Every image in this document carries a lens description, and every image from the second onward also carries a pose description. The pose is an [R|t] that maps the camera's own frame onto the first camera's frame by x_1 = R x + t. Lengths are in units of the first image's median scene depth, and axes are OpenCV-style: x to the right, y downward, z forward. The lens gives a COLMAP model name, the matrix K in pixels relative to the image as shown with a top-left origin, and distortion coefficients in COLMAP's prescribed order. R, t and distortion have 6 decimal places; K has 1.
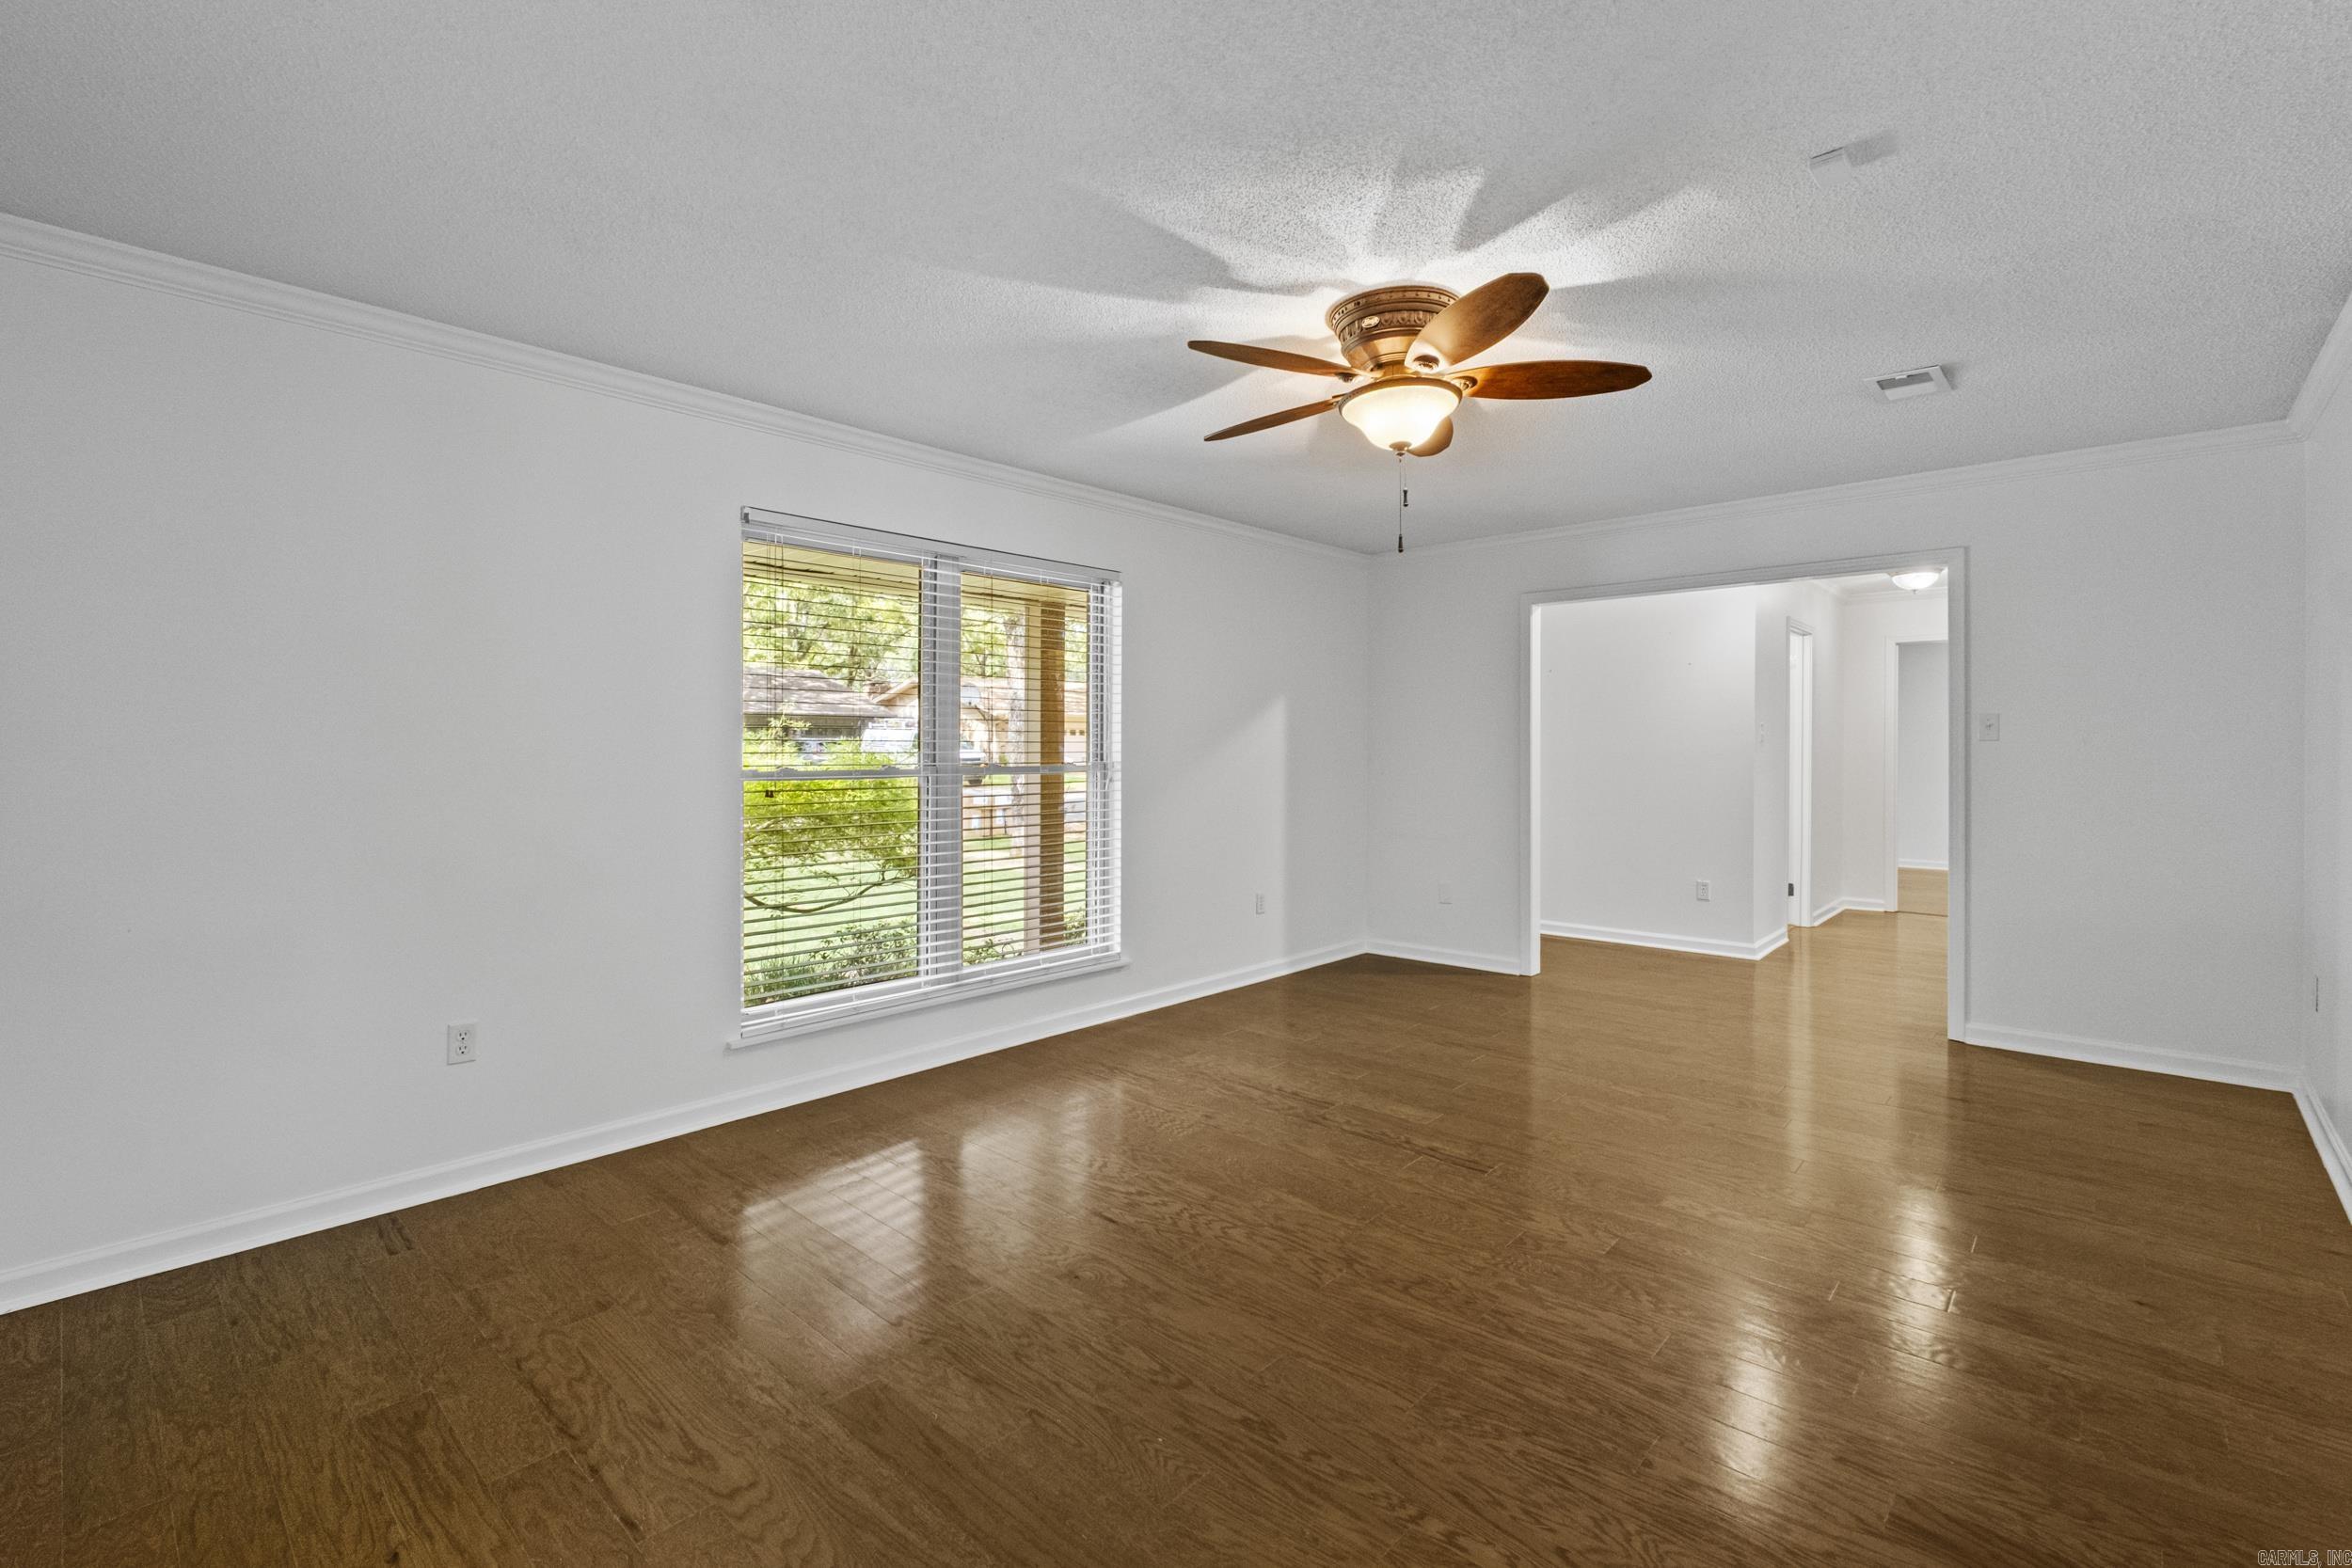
lens RADIAL K [[1029.0, 0, 1170.8], [0, 1029.0, 758.2], [0, 0, 1]] dist [-0.005006, -0.001157]
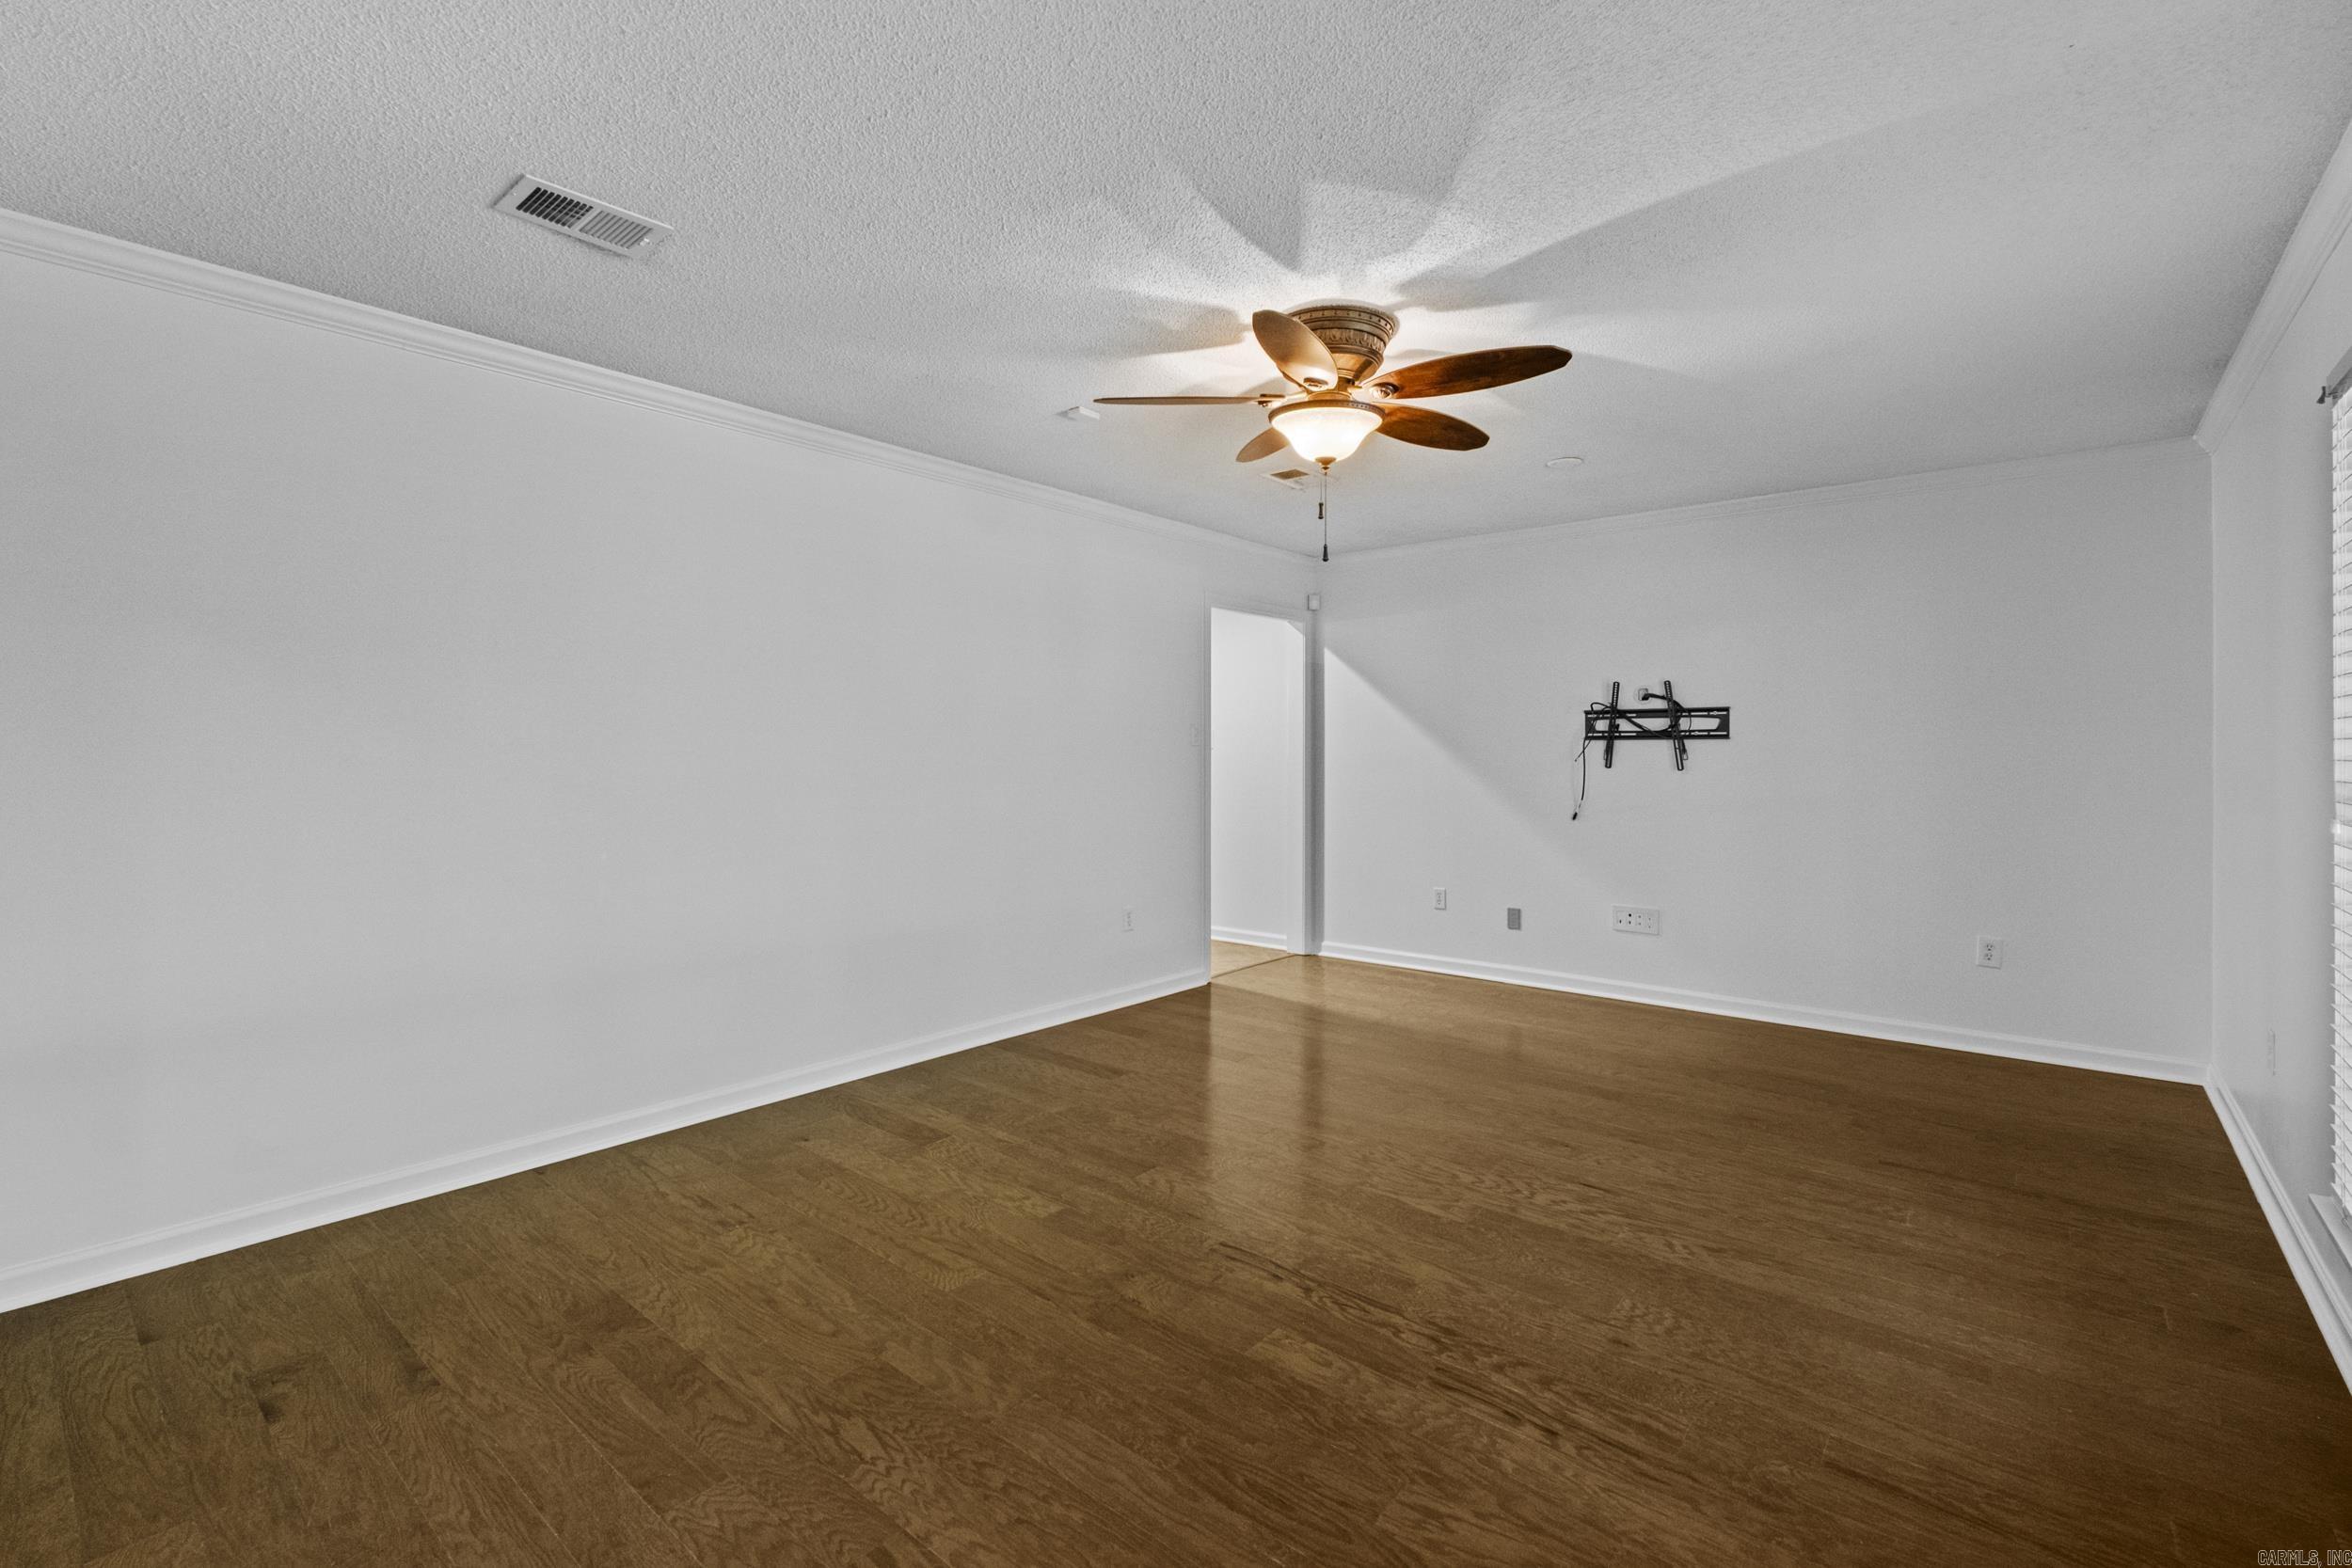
lens RADIAL K [[1029.0, 0, 1184.1], [0, 1029.0, 759.0], [0, 0, 1]] dist [-0.005006, -0.001157]
pose [[-0.997932, 0.000016, -0.064277, 0.364620], [-0.001481, 0.999729, 0.023243, -0.018666], [0.064260, 0.023290, -0.997661, 1.708643]]
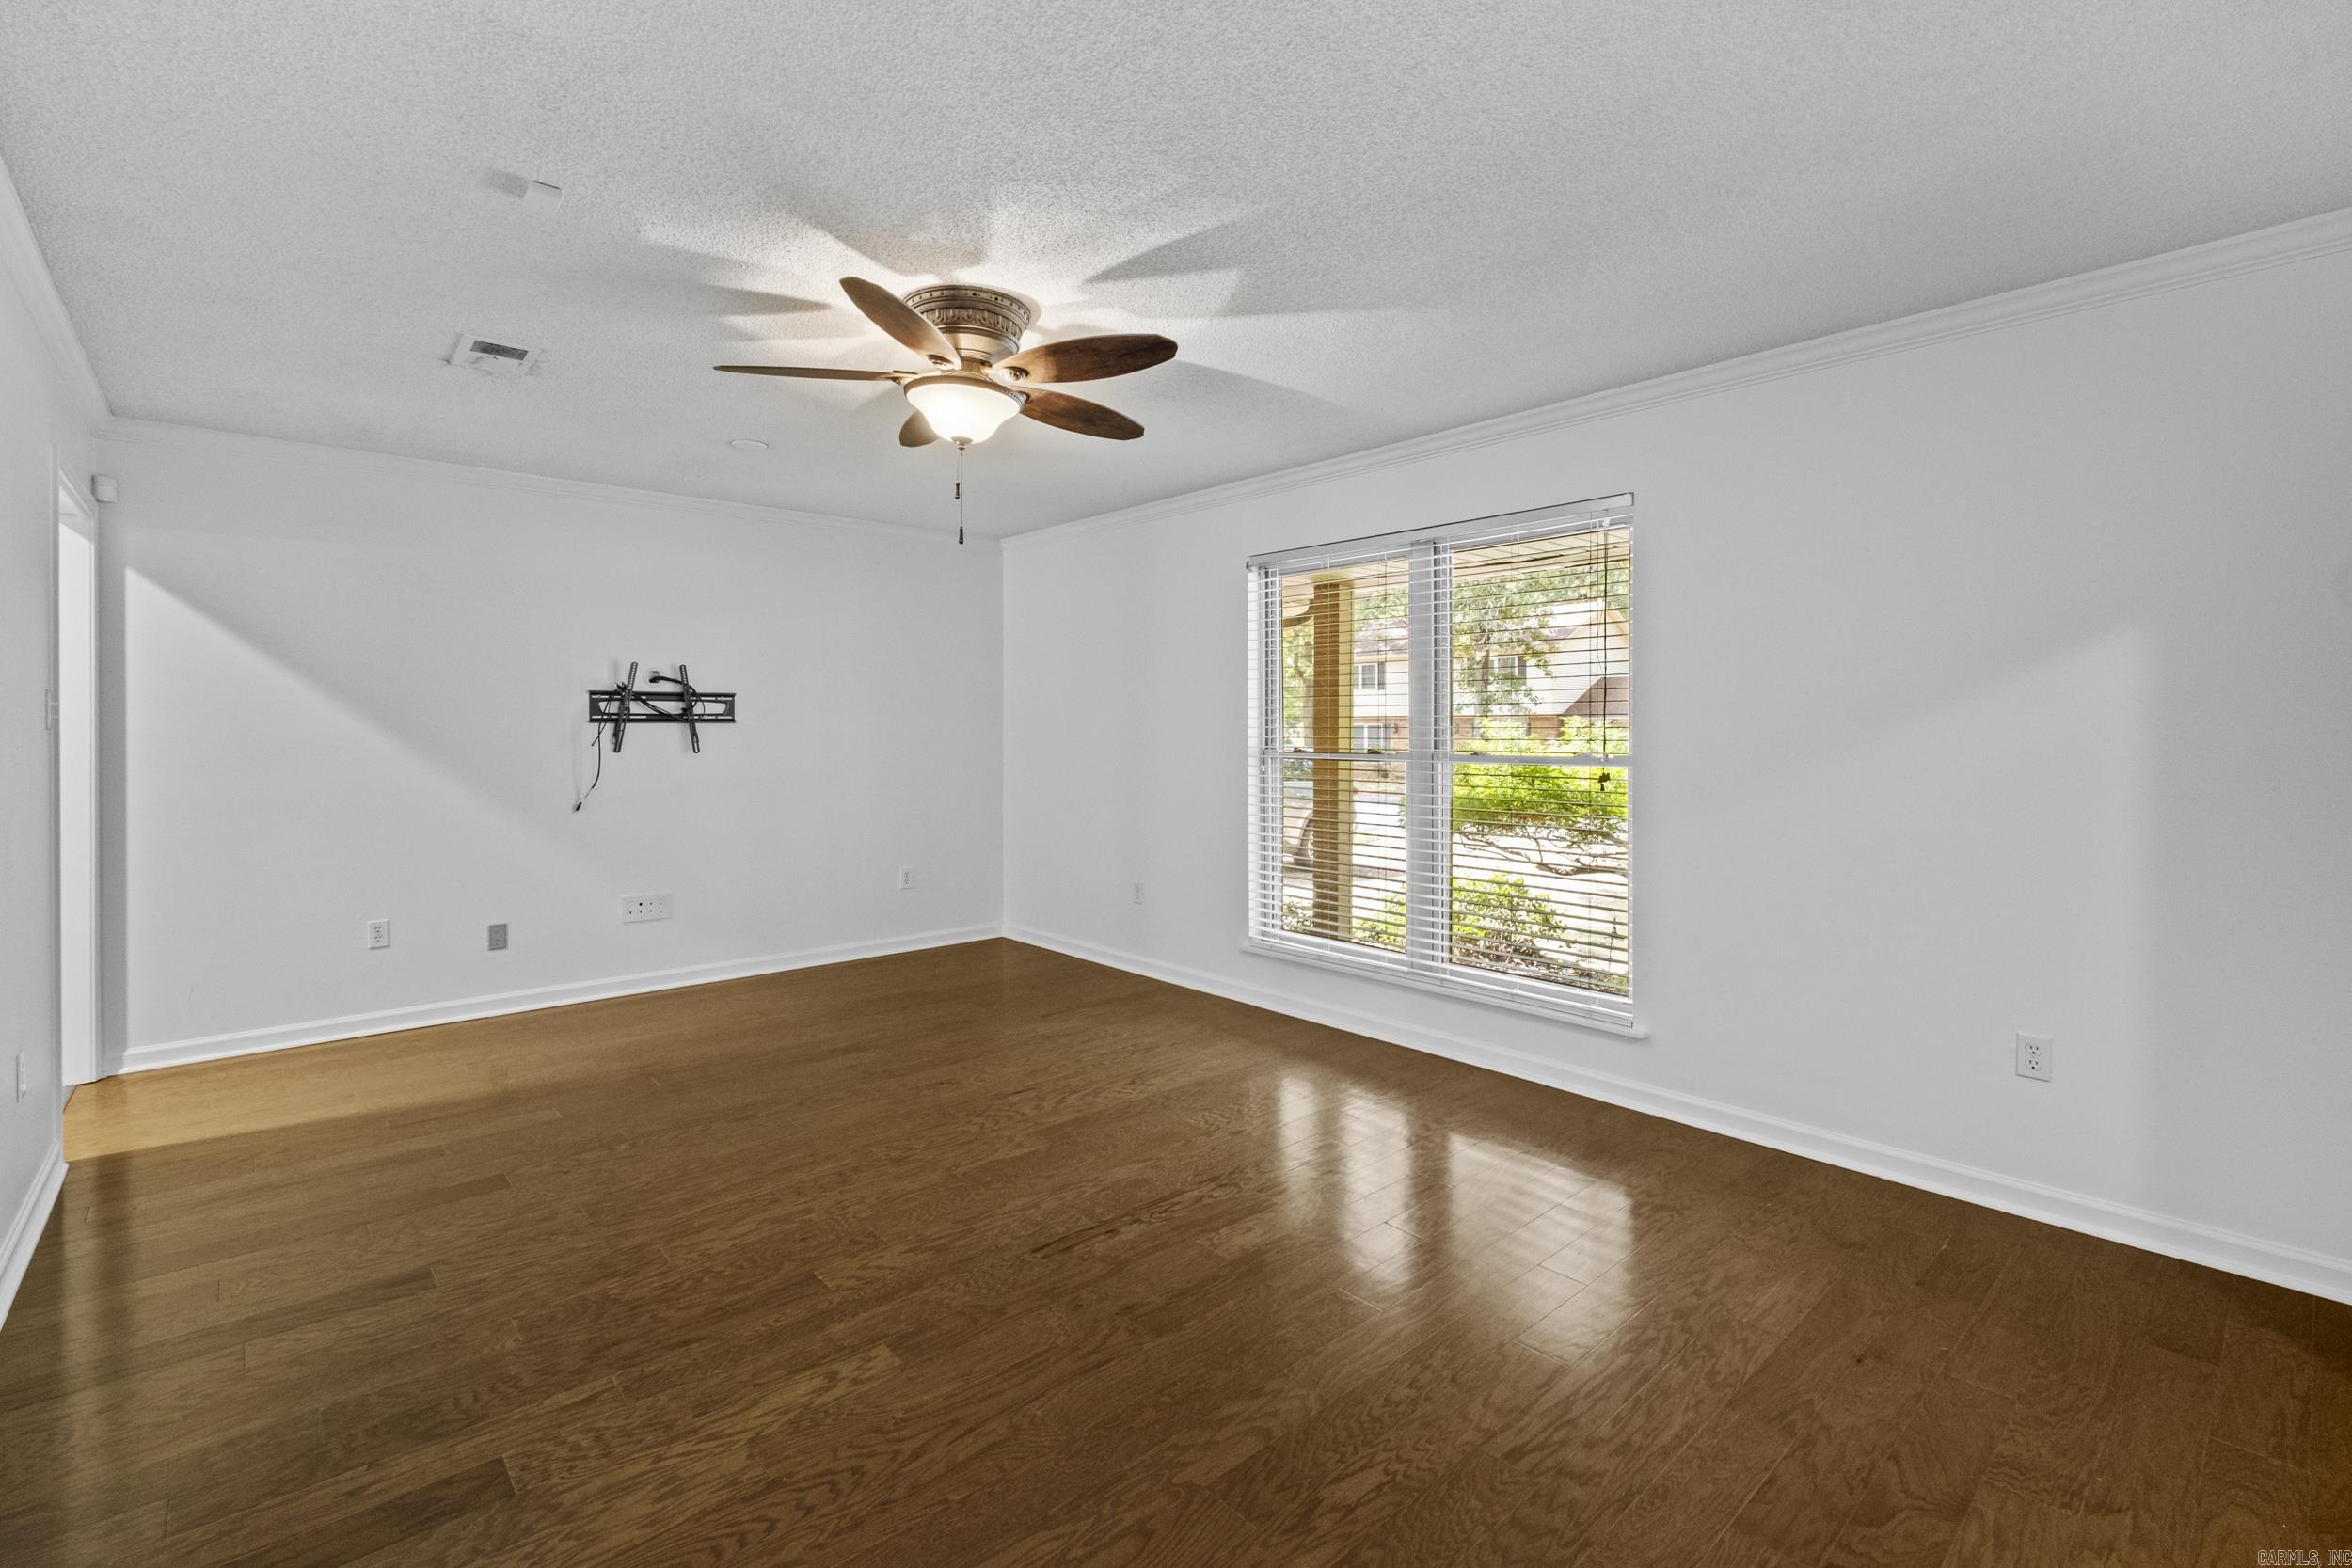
lens RADIAL K [[1029.0, 0, 1160.2], [0, 1029.0, 733.6], [0, 0, 1]] dist [-0.005006, -0.001157]
pose [[-0.089602, 0.002718, -0.995974, 1.032963], [-0.013992, 0.999894, 0.003988, -0.013525], [0.995879, 0.014293, -0.089554, 1.083270]]
